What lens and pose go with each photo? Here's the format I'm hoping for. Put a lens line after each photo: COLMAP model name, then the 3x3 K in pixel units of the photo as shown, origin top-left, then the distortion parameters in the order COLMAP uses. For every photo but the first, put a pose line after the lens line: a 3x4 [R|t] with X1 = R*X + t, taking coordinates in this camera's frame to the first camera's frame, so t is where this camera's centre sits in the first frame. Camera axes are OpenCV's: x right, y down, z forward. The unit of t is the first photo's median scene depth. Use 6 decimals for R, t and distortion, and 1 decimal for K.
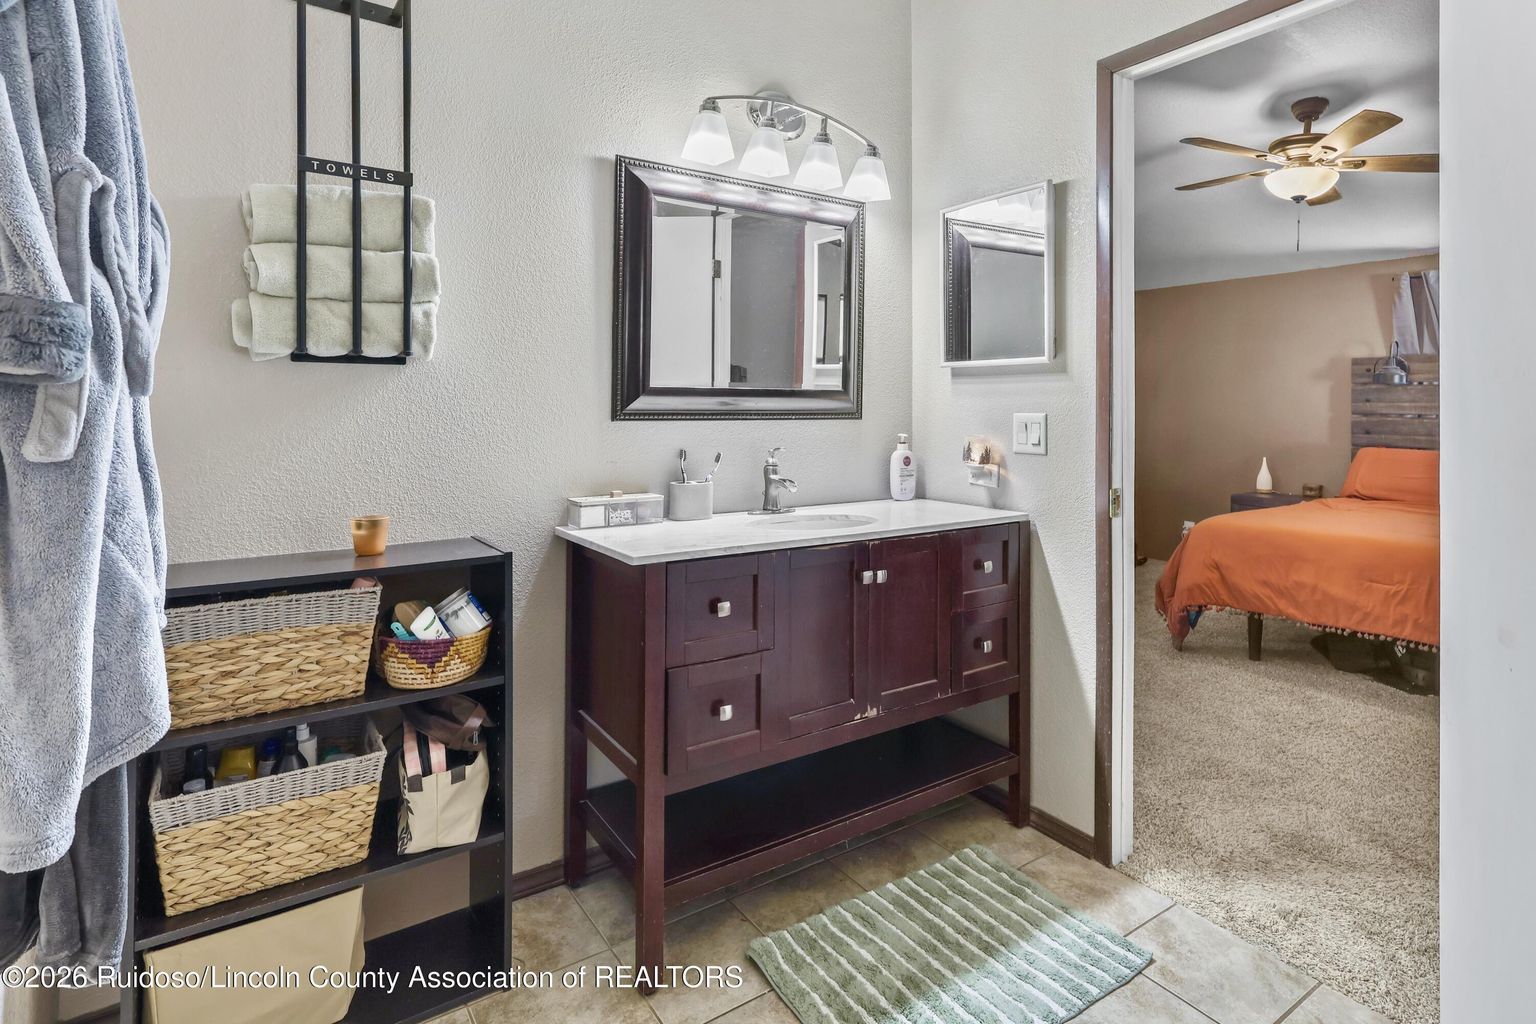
lens RADIAL K [[773.6, 0, 749.8], [0, 773.6, 408.2], [0, 0, 1]] dist [-0.000774, -0.000867]
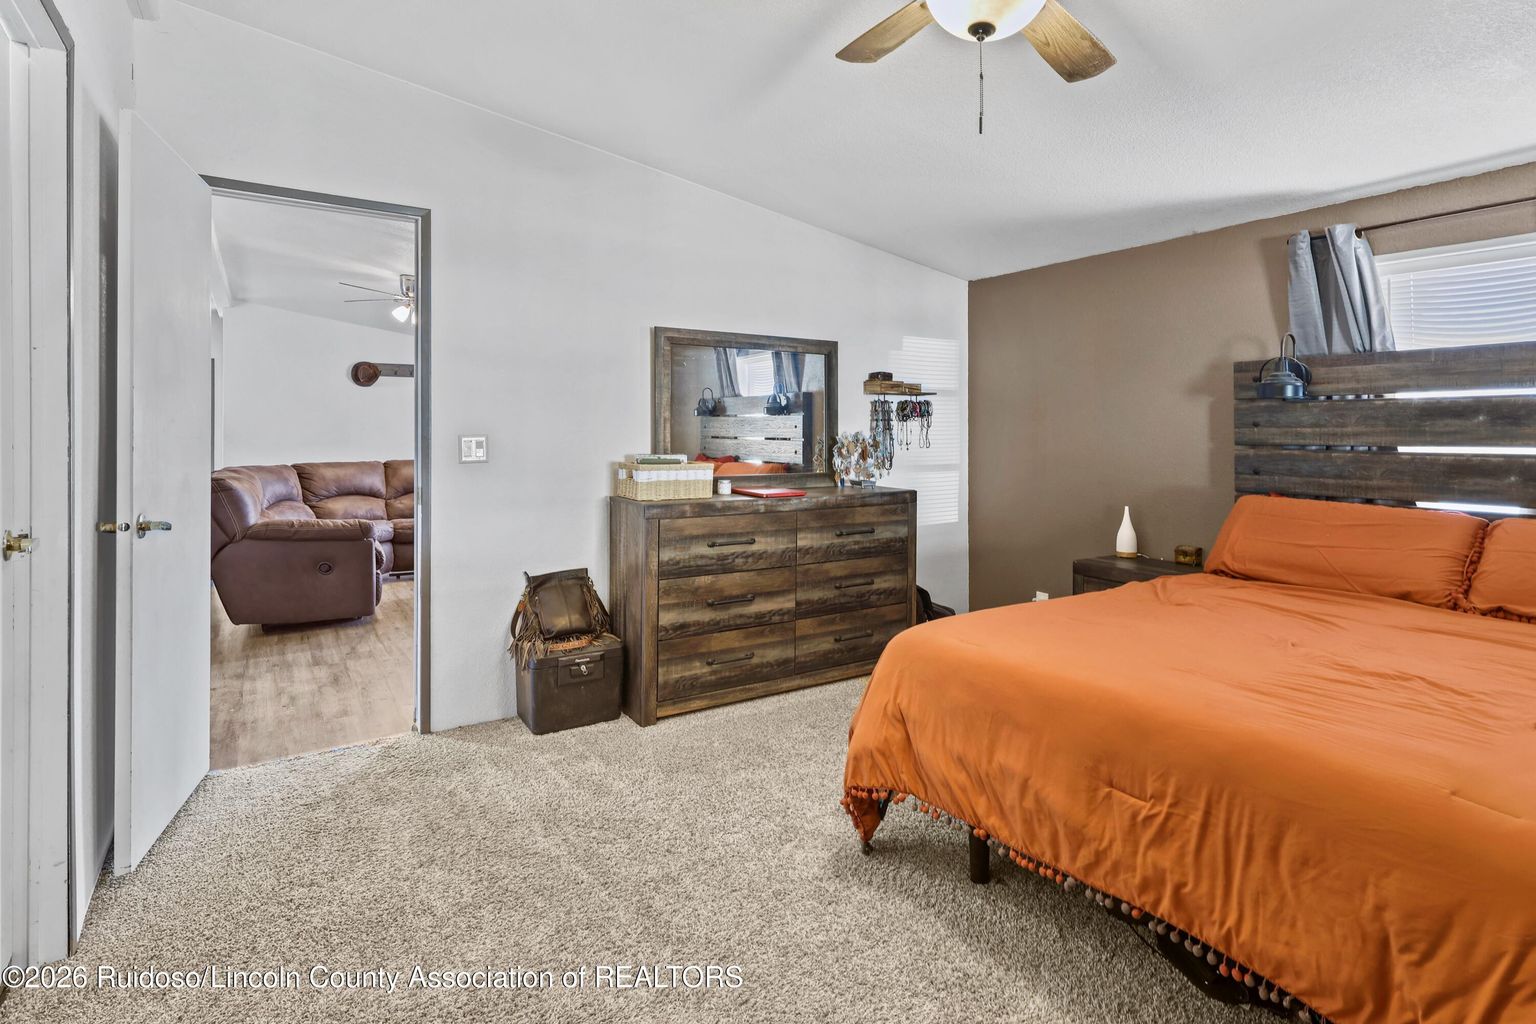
lens RADIAL K [[767.8, 0, 765.3], [0, 767.8, 431.7], [0, 0, 1]] dist [-0.001967, 0.000163]
pose [[0.999852, -0.004248, -0.016685, 0.401375], [0.004117, 0.999961, -0.007850, -0.000261], [0.016718, 0.007780, 0.999830, 0.340913]]
